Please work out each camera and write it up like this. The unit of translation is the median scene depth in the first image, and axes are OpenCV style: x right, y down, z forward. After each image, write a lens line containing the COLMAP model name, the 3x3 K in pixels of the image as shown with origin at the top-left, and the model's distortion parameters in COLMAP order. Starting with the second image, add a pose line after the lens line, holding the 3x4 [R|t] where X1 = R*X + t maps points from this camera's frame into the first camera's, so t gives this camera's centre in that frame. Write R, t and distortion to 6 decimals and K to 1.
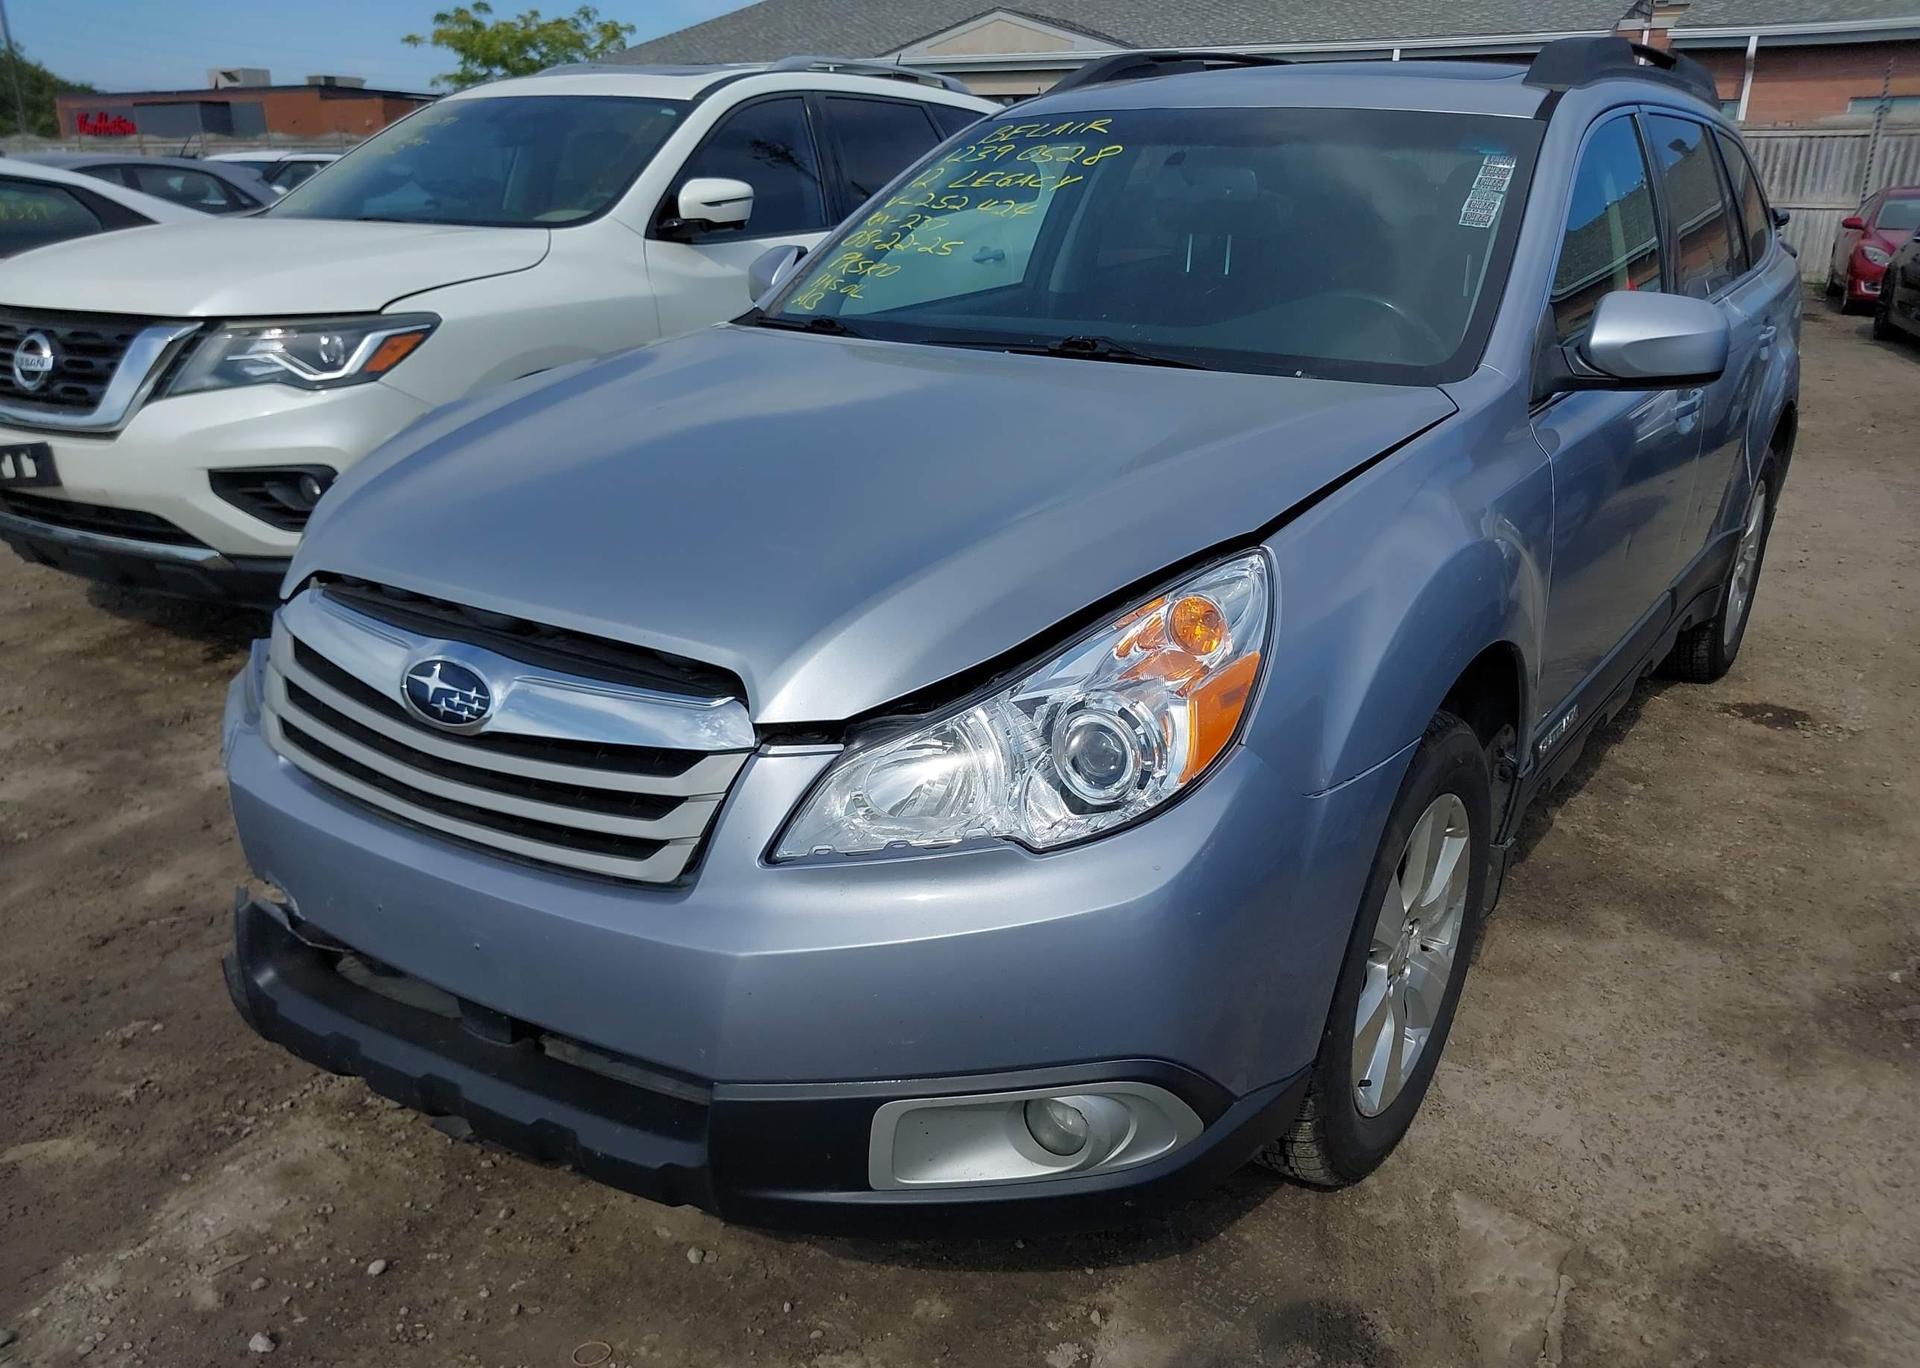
lens RADIAL K [[1532.9, 0, 973.0], [0, 1532.9, 685.8], [0, 0, 1]] dist [-0.003991, 0.007749]
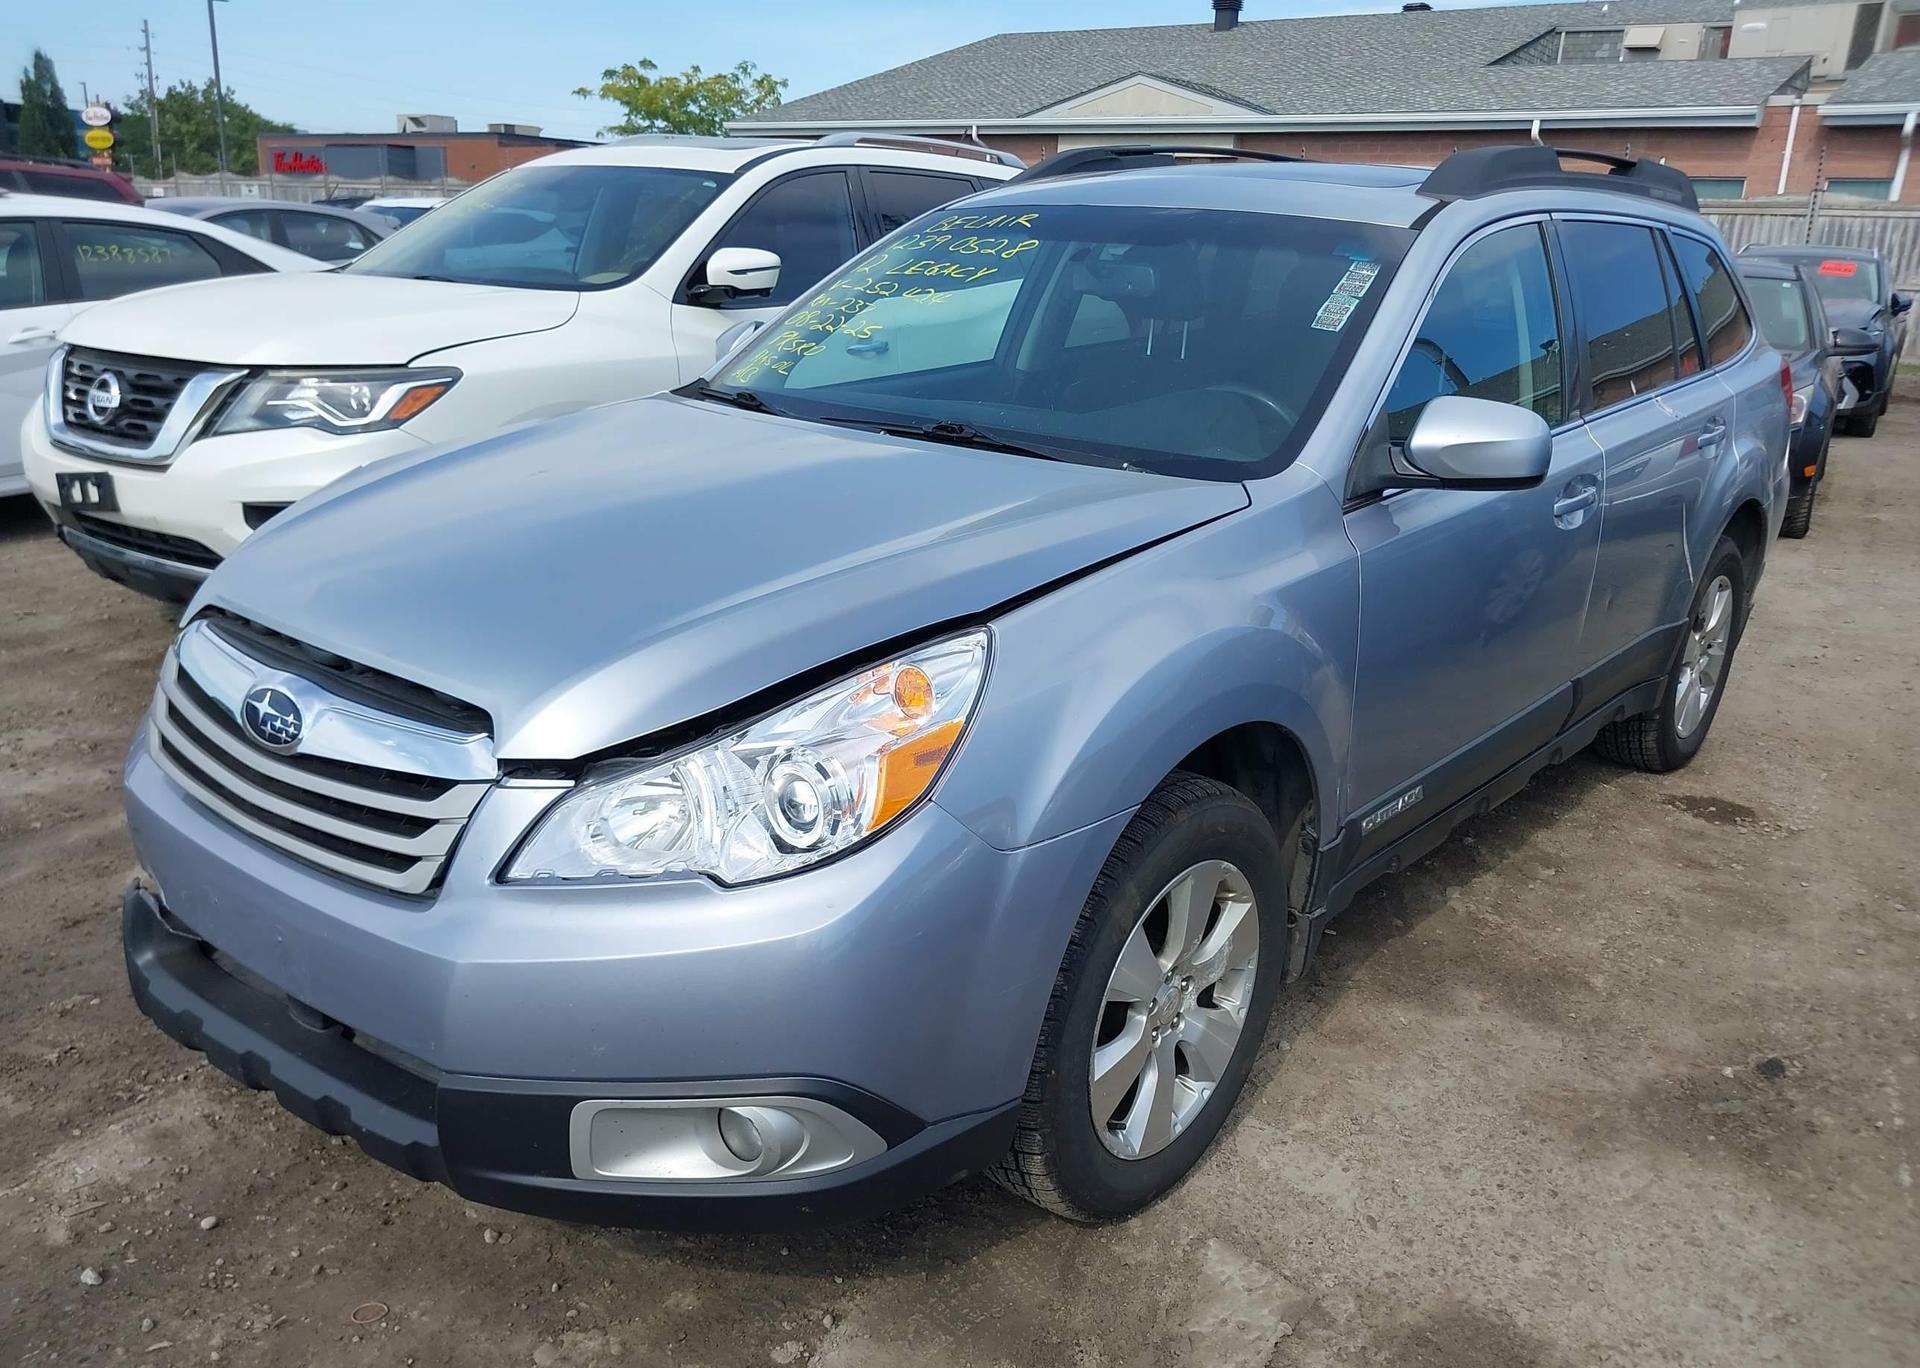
lens RADIAL K [[1528.1, 0, 969.5], [0, 1528.1, 682.3], [0, 0, 1]] dist [0.009853, -0.016580]
pose [[0.994963, 0.051158, -0.086208, 0.193496], [-0.054071, 0.998031, -0.031800, -0.009480], [0.084412, 0.036301, 0.995770, -0.070946]]
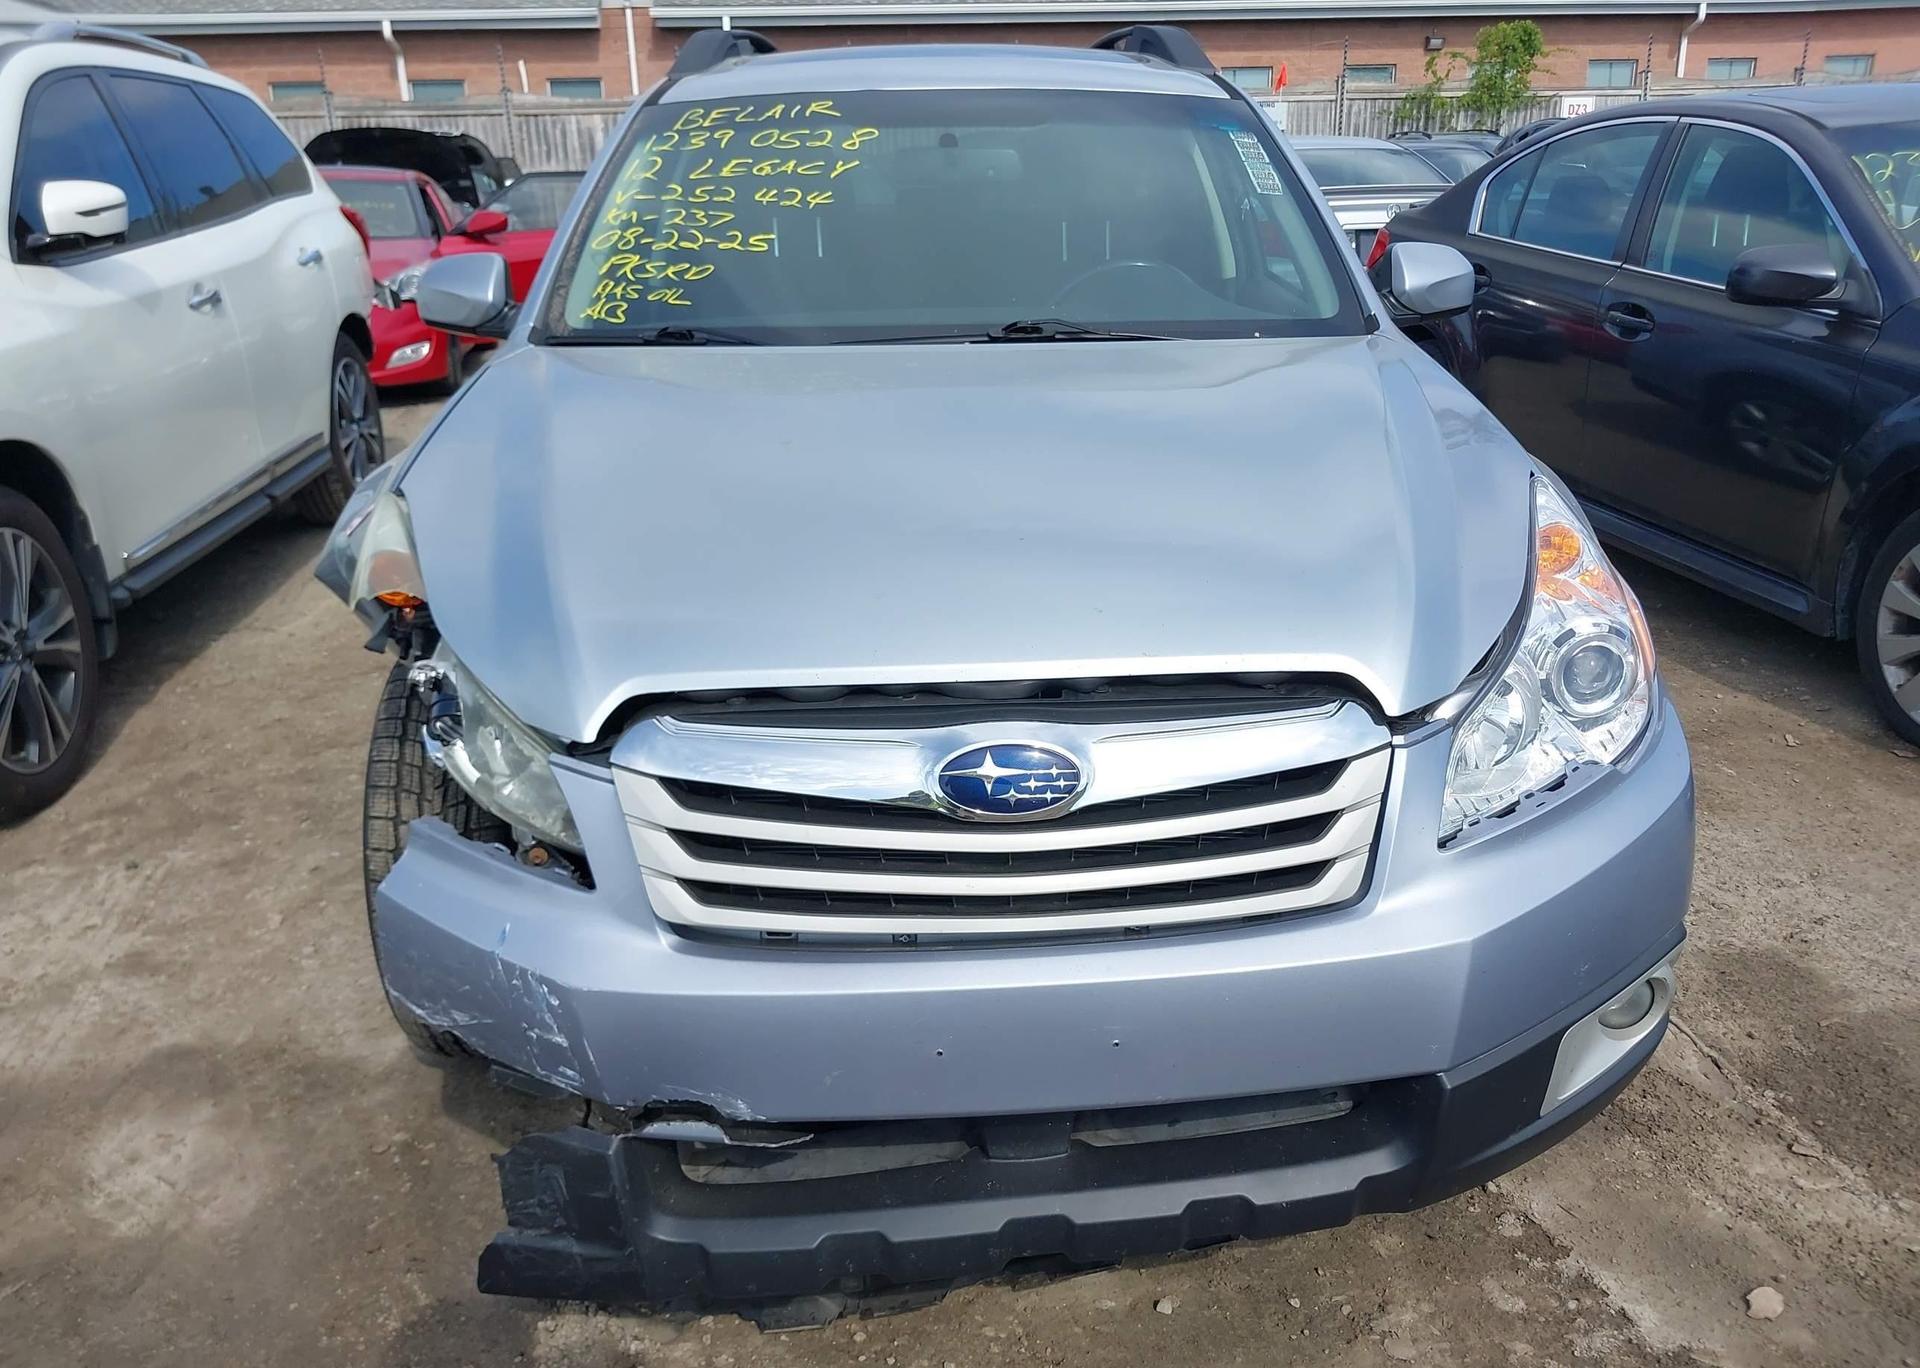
lens RADIAL K [[1522.0, 0, 968.8], [0, 1522.0, 682.2], [0, 0, 1]] dist [0.012698, -0.009412]
pose [[0.808286, -0.220074, 0.546115, -0.577732], [0.212833, 0.974010, 0.077500, -0.084980], [-0.548978, 0.053589, 0.834117, 0.205732]]
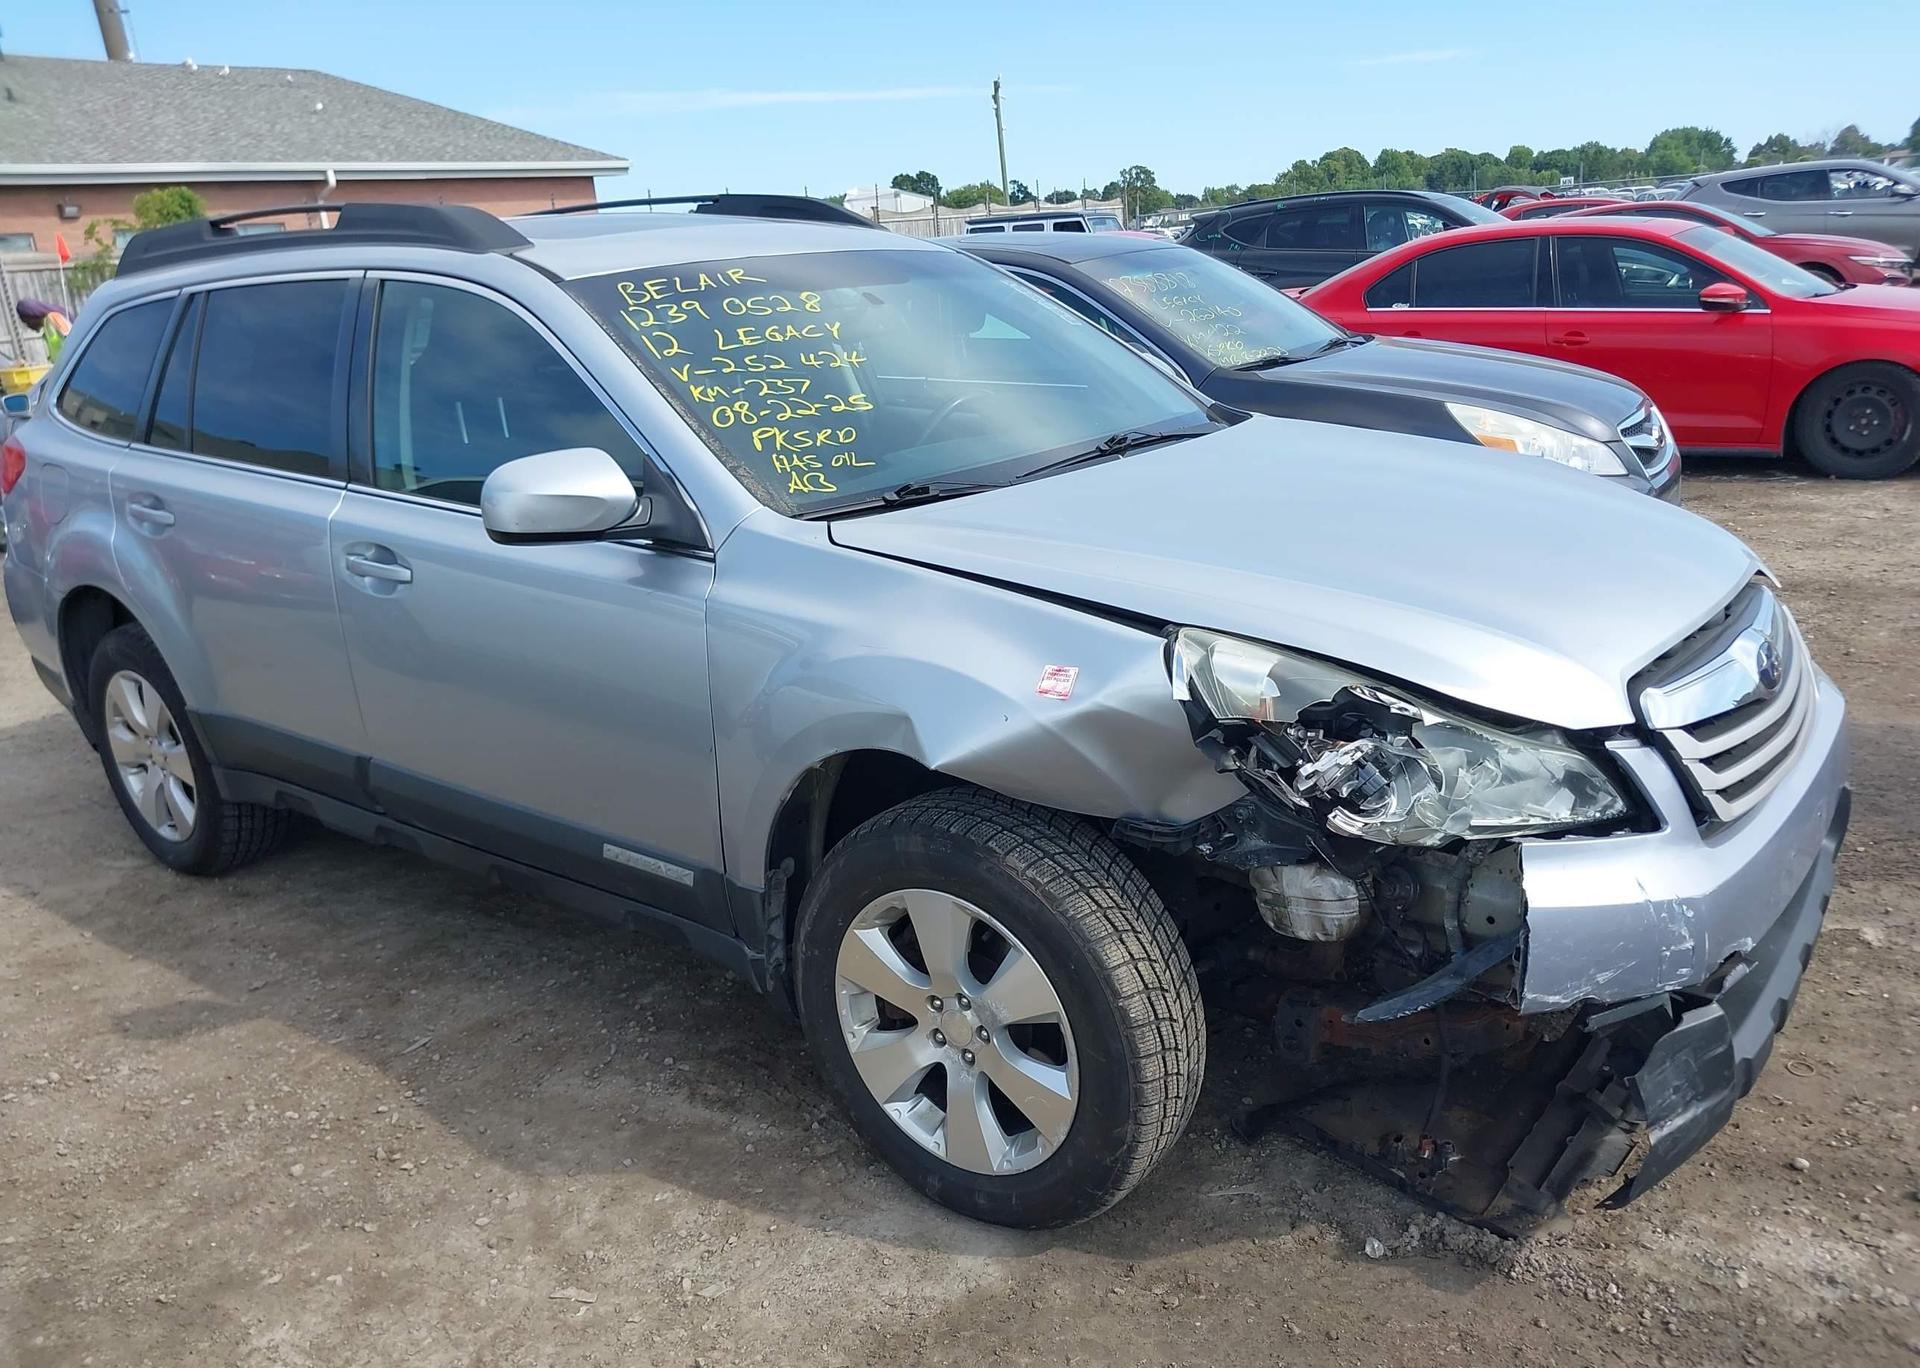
lens RADIAL K [[1522.0, 0, 968.8], [0, 1522.0, 682.2], [0, 0, 1]] dist [0.012698, -0.009412]
pose [[0.100967, -0.297127, 0.949485, -1.174483], [0.384684, 0.891793, 0.238166, -0.396022], [-0.917510, 0.341205, 0.204341, 0.962157]]
